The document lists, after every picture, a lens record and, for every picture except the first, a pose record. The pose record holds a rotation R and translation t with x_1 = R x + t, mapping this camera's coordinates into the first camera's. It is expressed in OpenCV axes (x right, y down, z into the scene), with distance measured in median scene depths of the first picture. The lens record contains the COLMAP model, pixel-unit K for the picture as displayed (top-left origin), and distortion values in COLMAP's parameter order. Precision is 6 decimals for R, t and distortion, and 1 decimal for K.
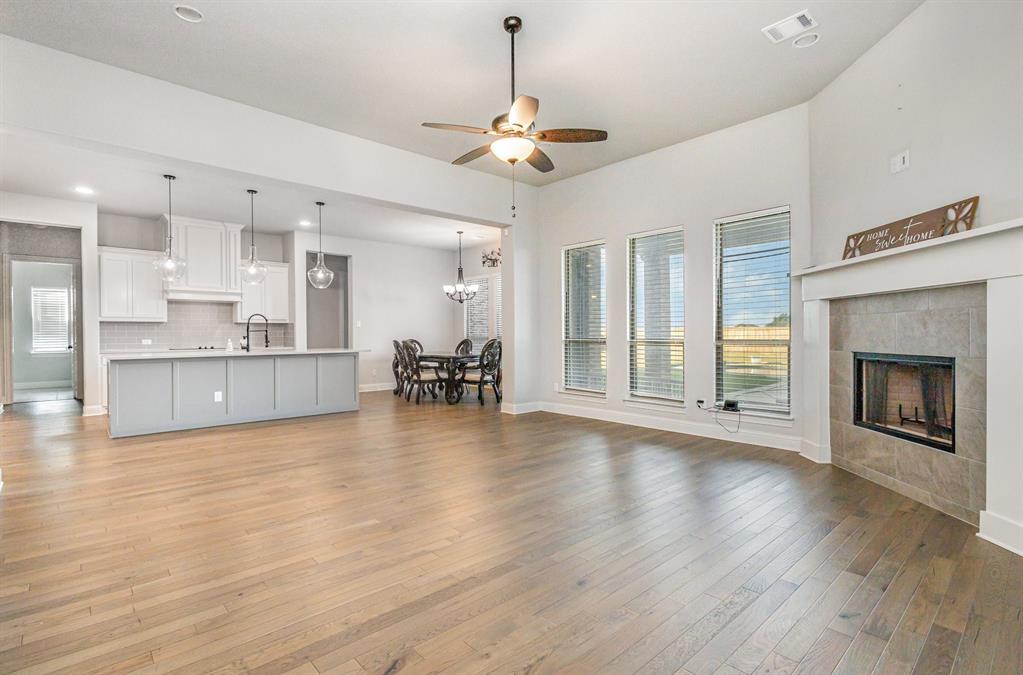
lens RADIAL K [[492.3, 0, 511.2], [0, 492.3, 339.9], [0, 0, 1]] dist [0.009312, -0.001465]
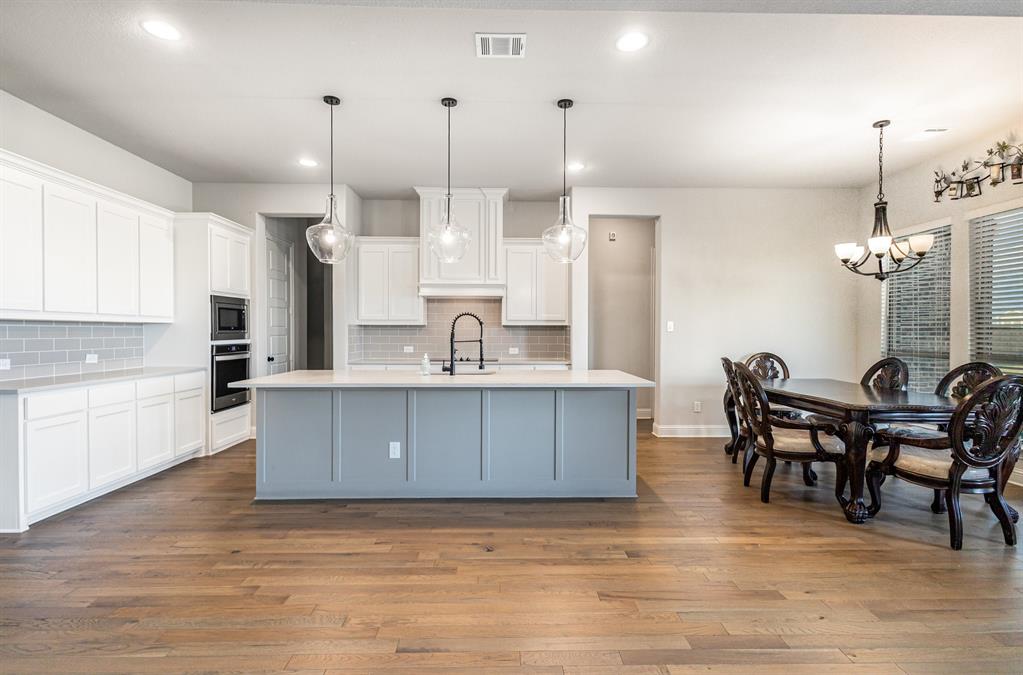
lens RADIAL K [[492.3, 0, 513.9], [0, 492.3, 338.5], [0, 0, 1]] dist [0.009312, -0.001465]
pose [[0.759742, 0.014928, -0.650053, -0.067016], [-0.013798, 0.999881, 0.006835, -0.021482], [0.650078, 0.003777, 0.759858, 0.472854]]
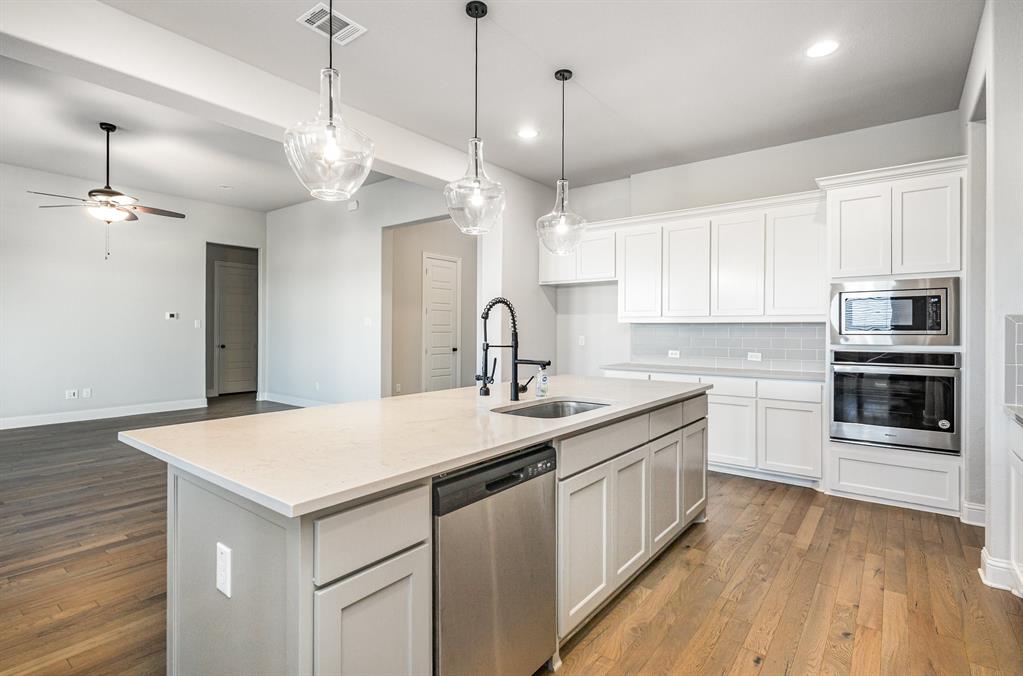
lens RADIAL K [[492.3, 0, 515.1], [0, 492.3, 337.2], [0, 0, 1]] dist [0.009312, -0.001465]
pose [[-0.982812, 0.002315, -0.184596, -0.372849], [-0.002580, 0.999651, 0.026276, -0.027272], [0.184592, 0.026300, -0.982463, 1.095986]]
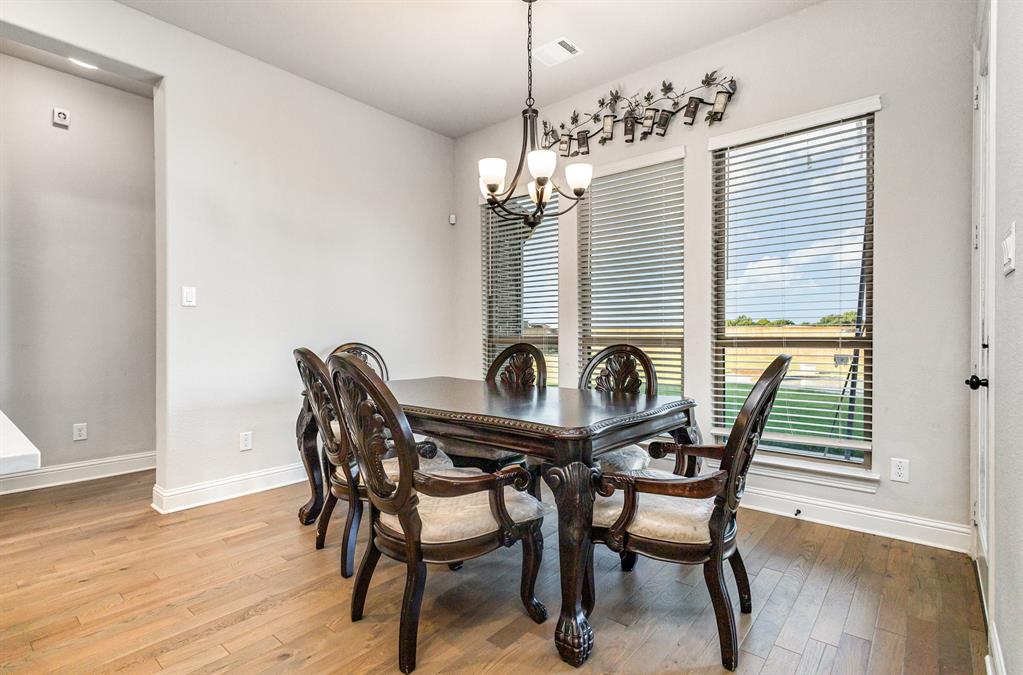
lens RADIAL K [[492.3, 0, 514.6], [0, 492.3, 336.9], [0, 0, 1]] dist [0.009312, -0.001465]
pose [[0.990087, 0.004182, 0.140393, -0.168591], [-0.003339, 0.999975, -0.006242, -0.004623], [-0.140415, 0.005712, 0.990076, 0.759991]]
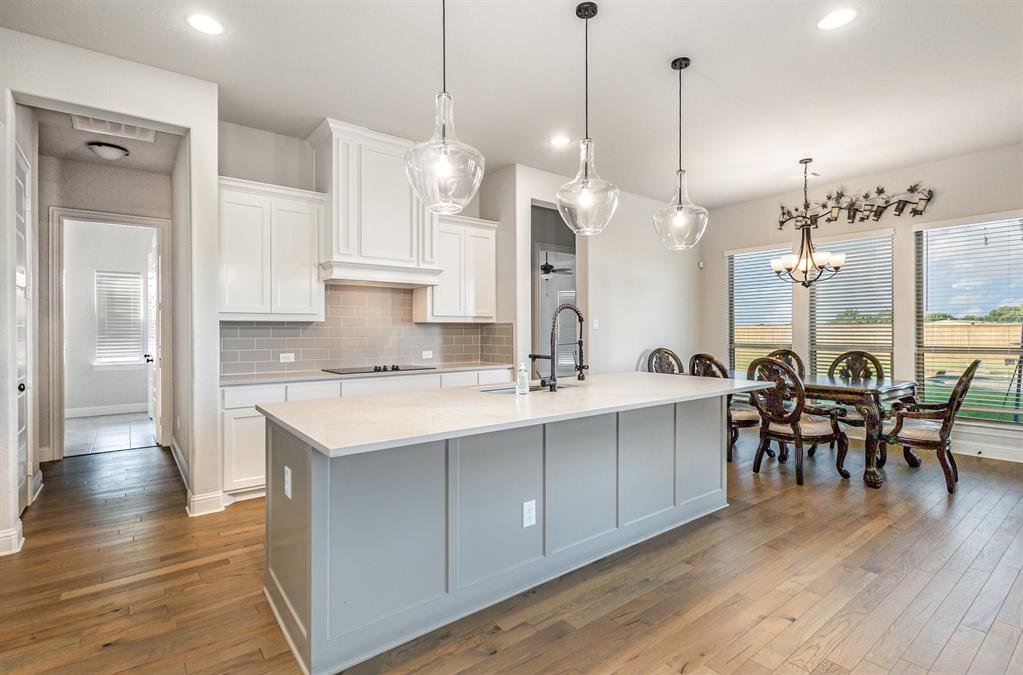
lens RADIAL K [[492.3, 0, 511.2], [0, 492.3, 332.6], [0, 0, 1]] dist [0.009312, -0.001465]
pose [[0.997453, 0.001049, -0.071312, -0.432613], [-0.001563, 0.999973, -0.007149, -0.020043], [0.071303, 0.007243, 0.997428, 0.451788]]
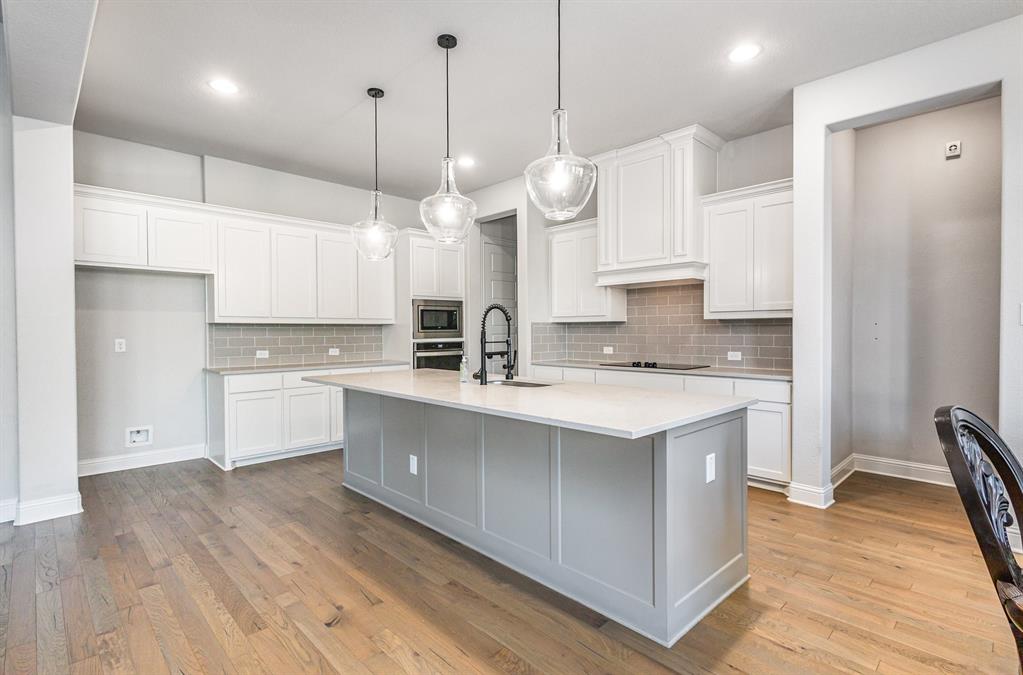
lens RADIAL K [[492.3, 0, 514.3], [0, 492.3, 334.2], [0, 0, 1]] dist [0.009312, -0.001465]
pose [[0.039108, 0.012313, -0.999159, -0.042928], [-0.007192, 0.999902, 0.012041, -0.025259], [0.999209, 0.006715, 0.039193, 0.810761]]
